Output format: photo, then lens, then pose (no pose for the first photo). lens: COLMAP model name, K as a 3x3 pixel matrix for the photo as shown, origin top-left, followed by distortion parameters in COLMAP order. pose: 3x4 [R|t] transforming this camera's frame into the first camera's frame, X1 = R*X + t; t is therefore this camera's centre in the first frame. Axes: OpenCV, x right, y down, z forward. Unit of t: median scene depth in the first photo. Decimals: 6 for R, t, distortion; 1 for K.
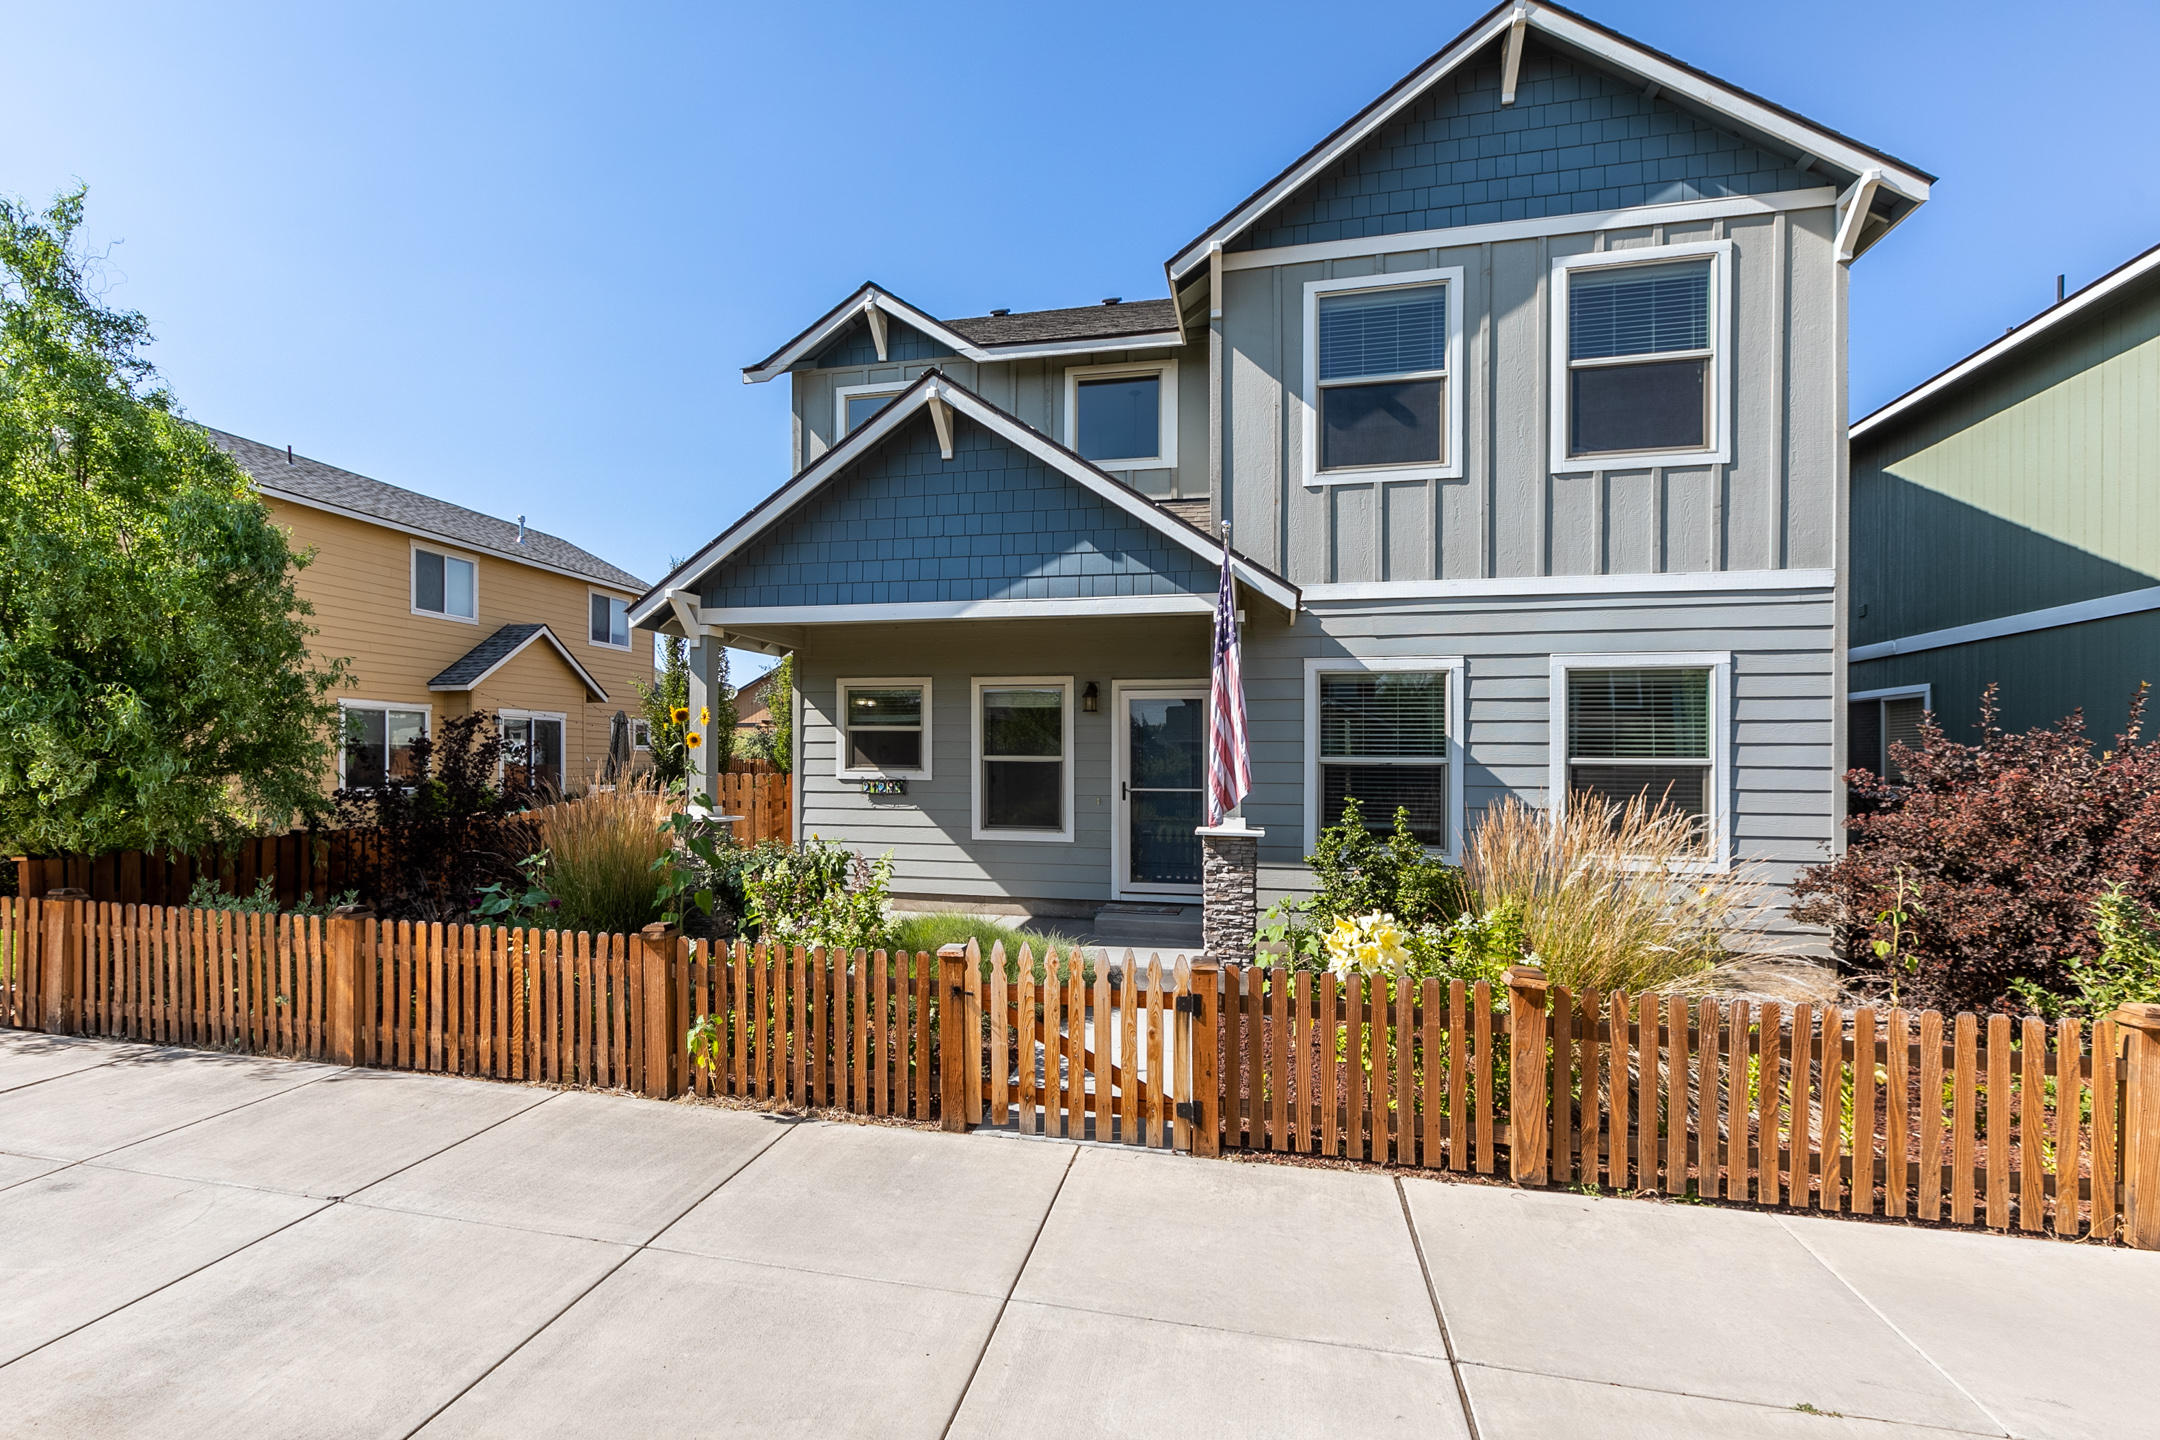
lens RADIAL K [[982.1, 0, 1083.2], [0, 982.1, 766.7], [0, 0, 1]] dist [0.004990, 0.000456]
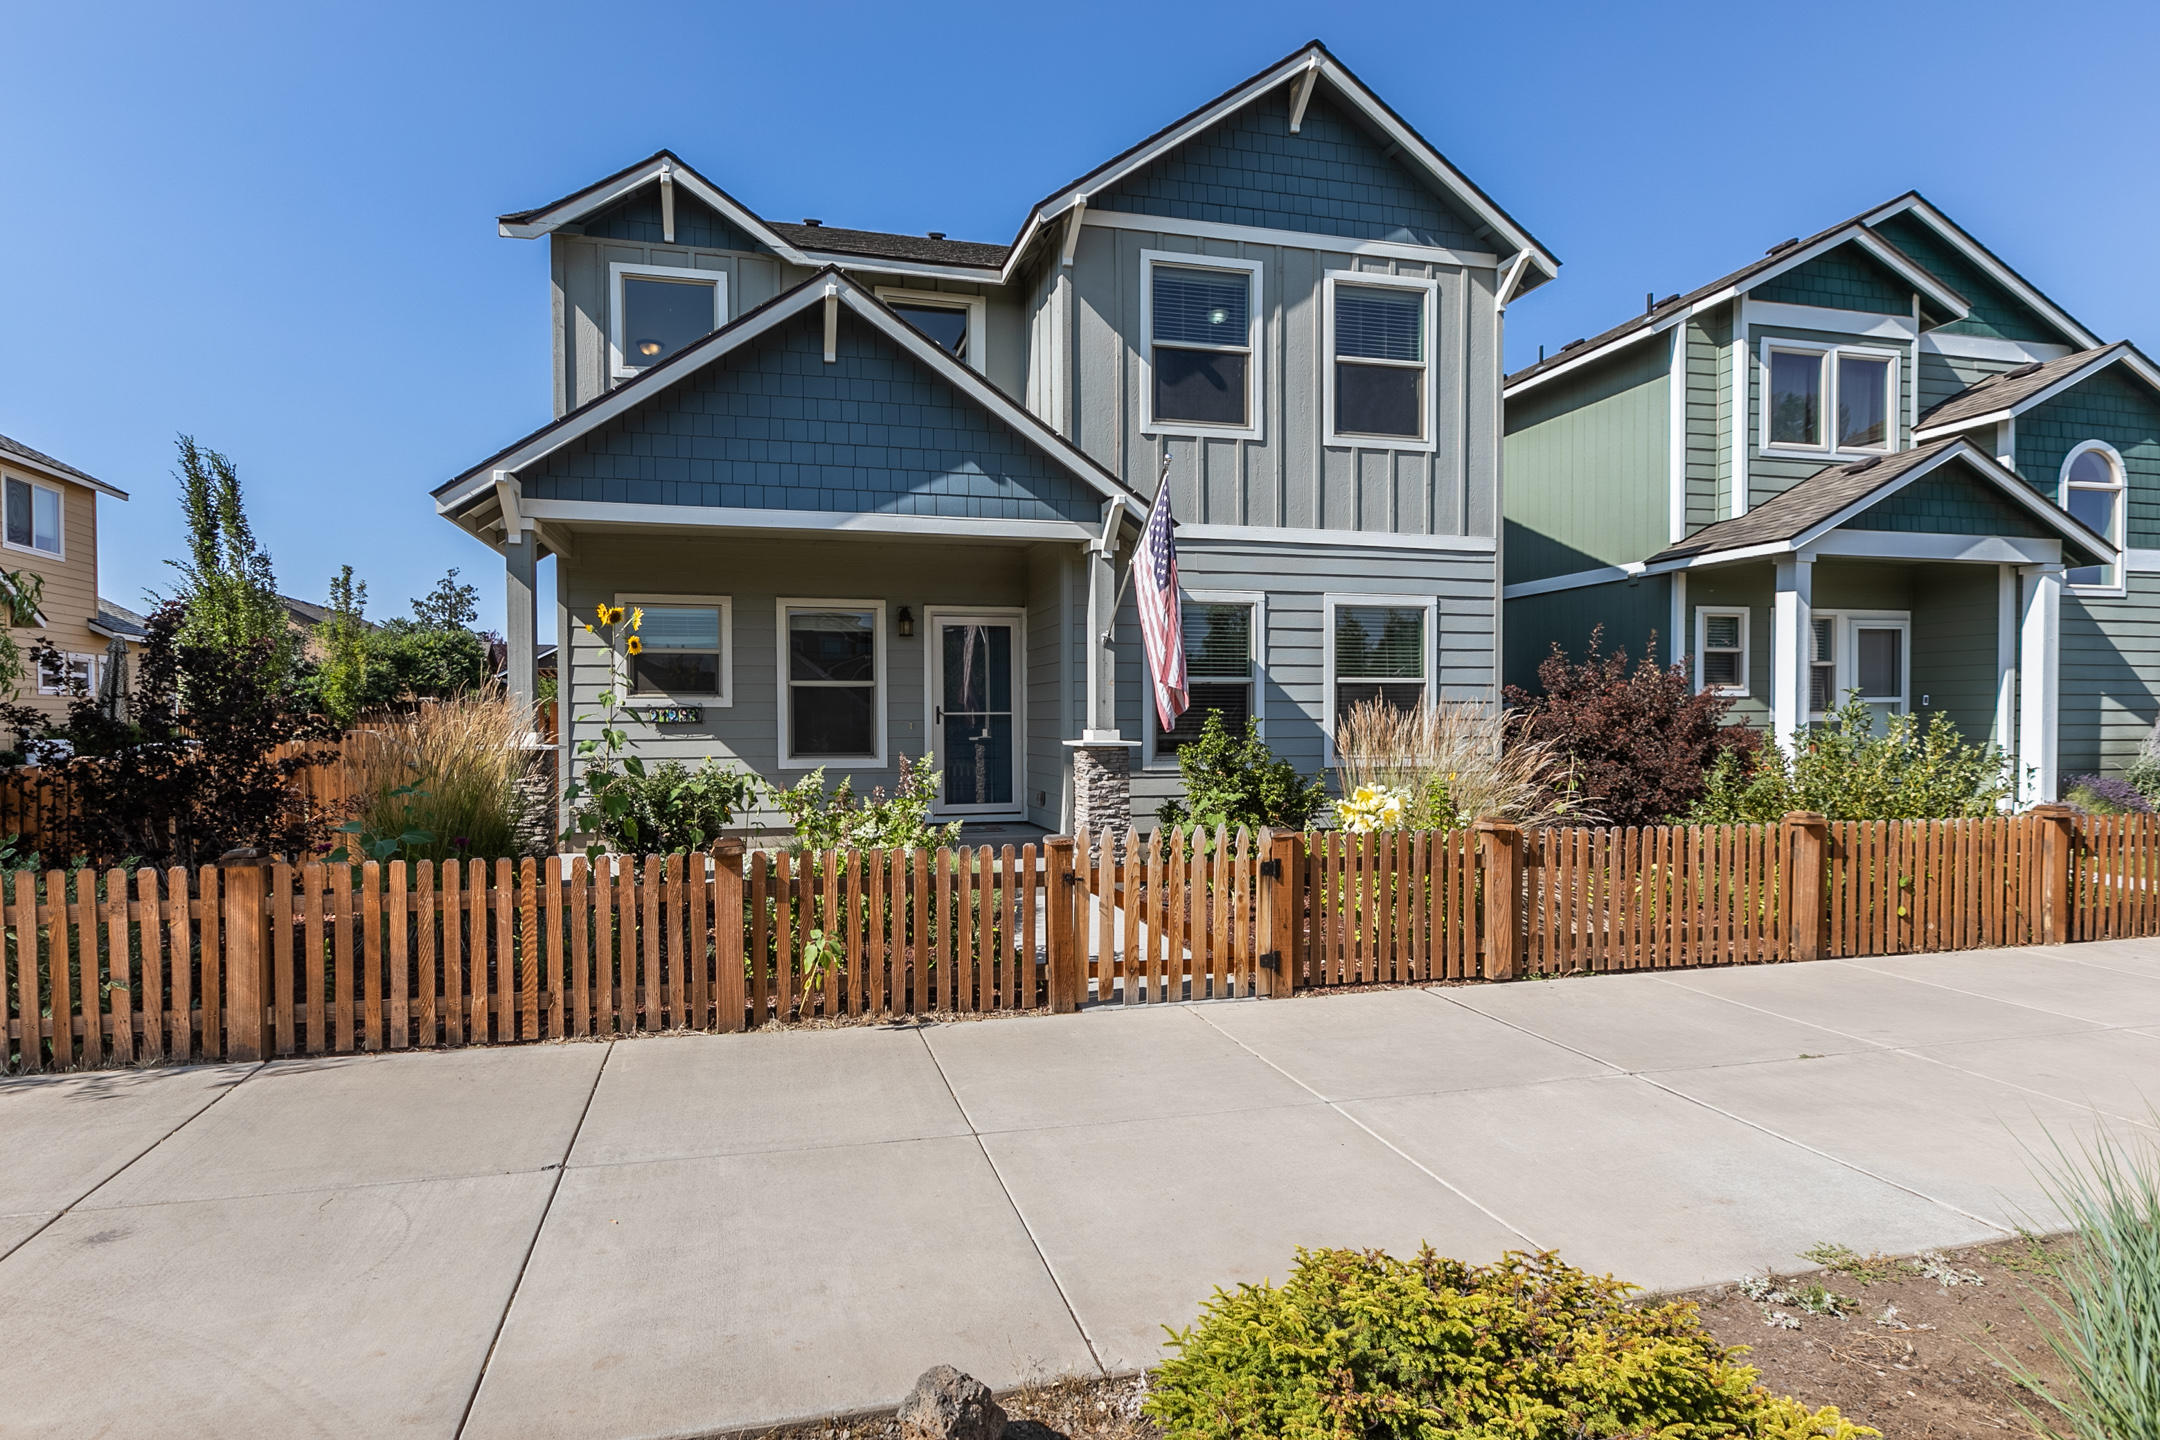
lens RADIAL K [[982.1, 0, 1033.4], [0, 982.1, 734.2], [0, 0, 1]] dist [0.004990, 0.000456]
pose [[0.900725, -0.019655, 0.433945, -0.391372], [0.014638, 0.999782, 0.014900, 0.038519], [-0.434143, -0.007069, 0.900816, 0.050857]]
